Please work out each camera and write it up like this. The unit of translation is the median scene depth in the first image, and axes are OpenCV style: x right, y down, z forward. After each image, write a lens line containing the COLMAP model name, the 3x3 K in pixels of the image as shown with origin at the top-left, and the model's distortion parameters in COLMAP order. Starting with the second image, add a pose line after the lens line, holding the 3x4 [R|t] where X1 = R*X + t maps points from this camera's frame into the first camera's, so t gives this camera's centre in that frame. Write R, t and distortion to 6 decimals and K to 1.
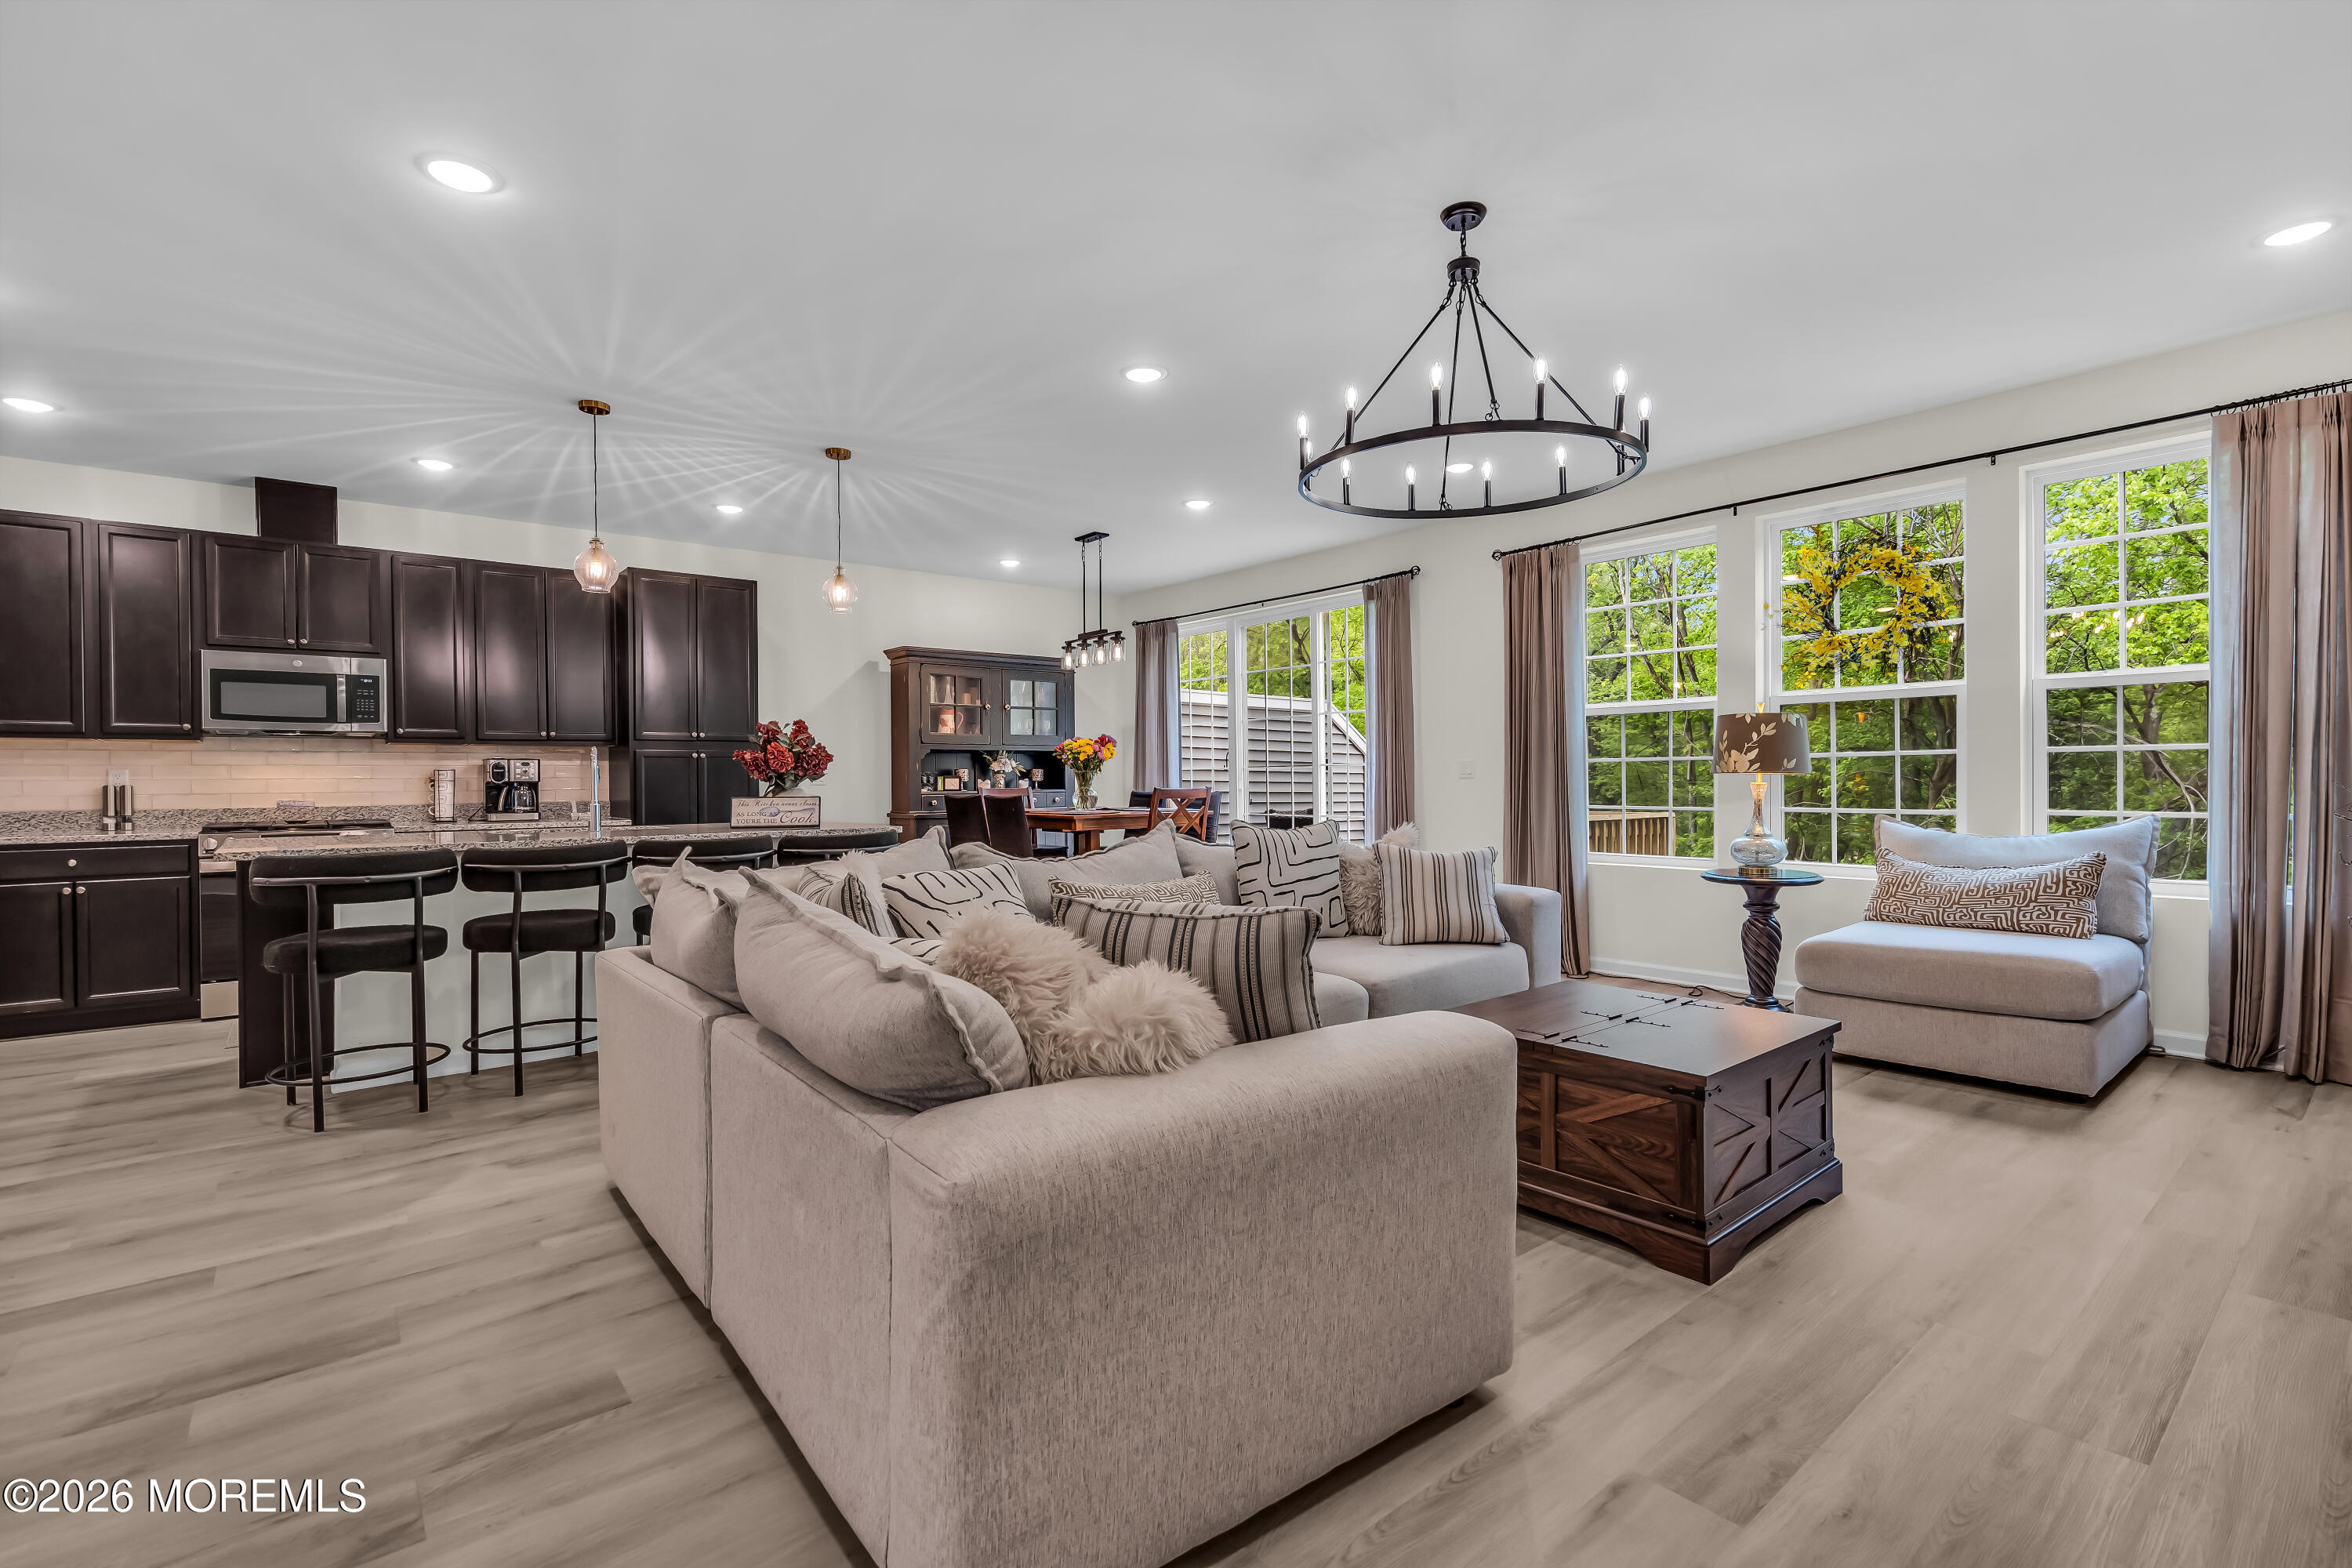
lens RADIAL K [[1058.7, 0, 1180.1], [0, 1058.7, 784.4], [0, 0, 1]] dist [-0.004287, 0.001367]
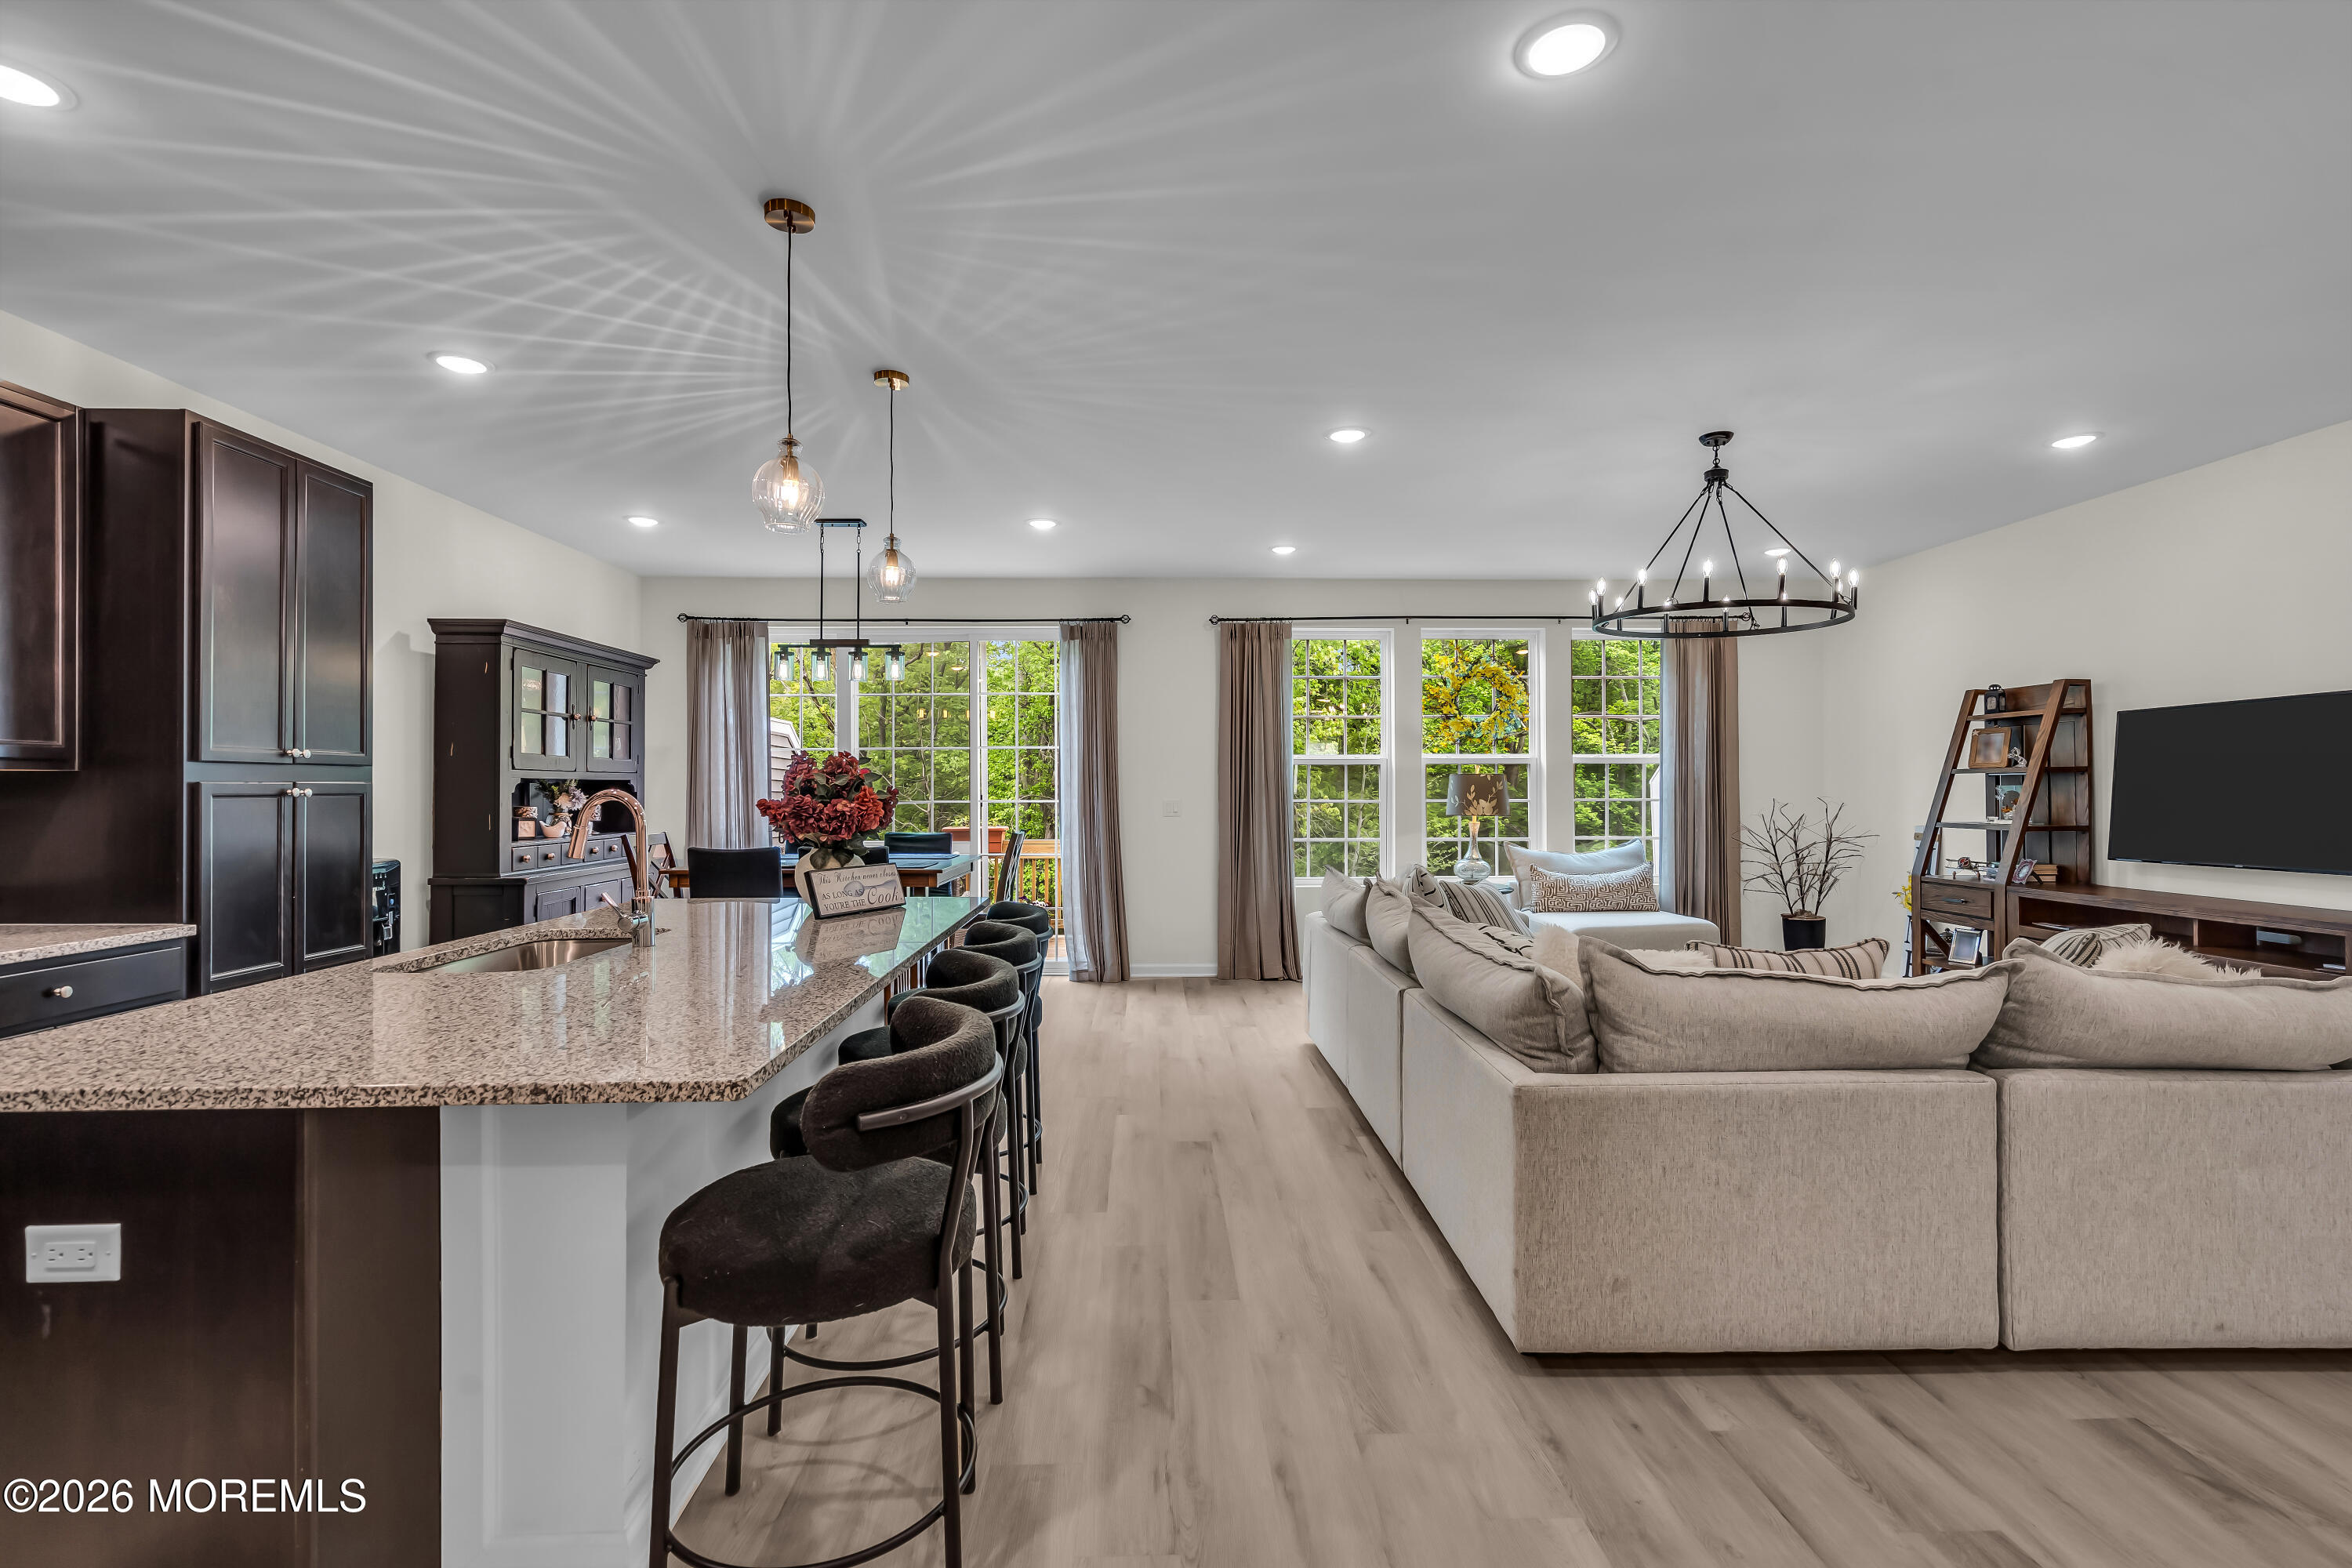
lens RADIAL K [[1058.7, 0, 1178.9], [0, 1058.7, 785.6], [0, 0, 1]] dist [-0.004287, 0.001367]
pose [[0.615241, 0.010107, 0.788275, -0.747124], [0.000704, 0.999910, -0.013370, -0.029001], [-0.788339, 0.008780, 0.615178, 0.402941]]
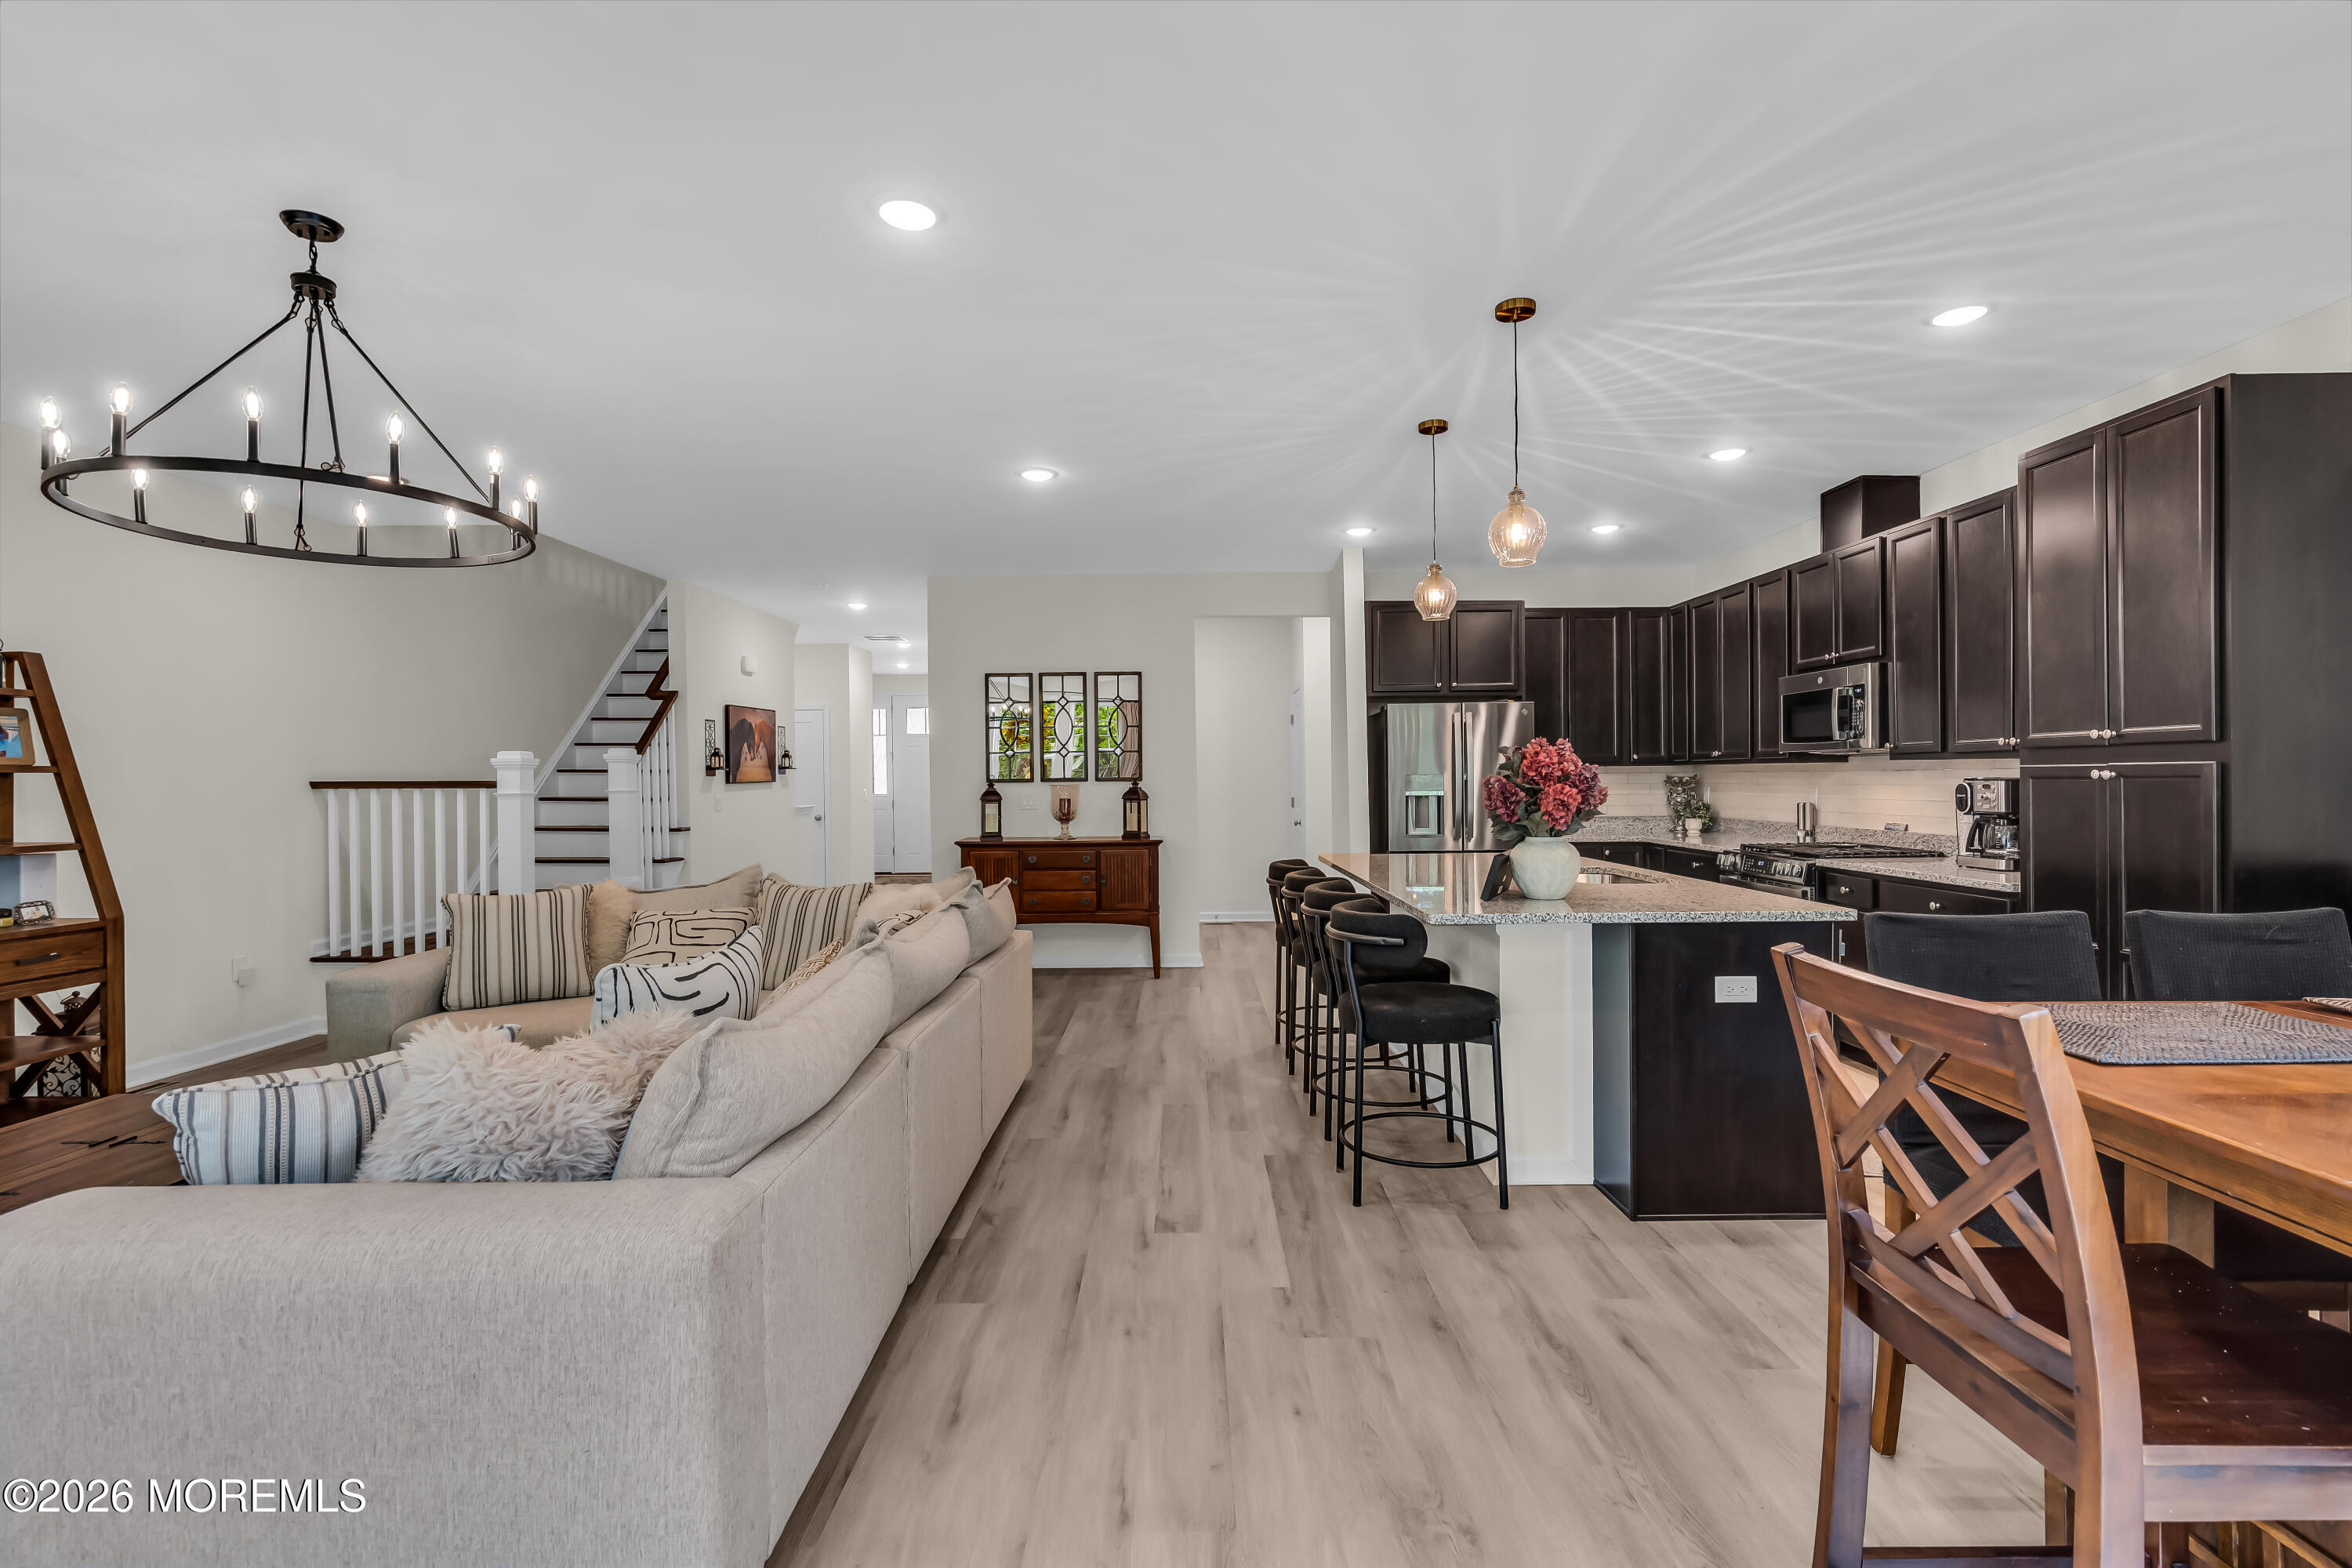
lens RADIAL K [[1058.7, 0, 1179.8], [0, 1058.7, 787.5], [0, 0, 1]] dist [-0.004287, 0.001367]
pose [[-0.642557, 0.021506, -0.765936, 0.281374], [0.011245, 0.999763, 0.018638, -0.044012], [0.766155, 0.003363, -0.642647, 1.223750]]
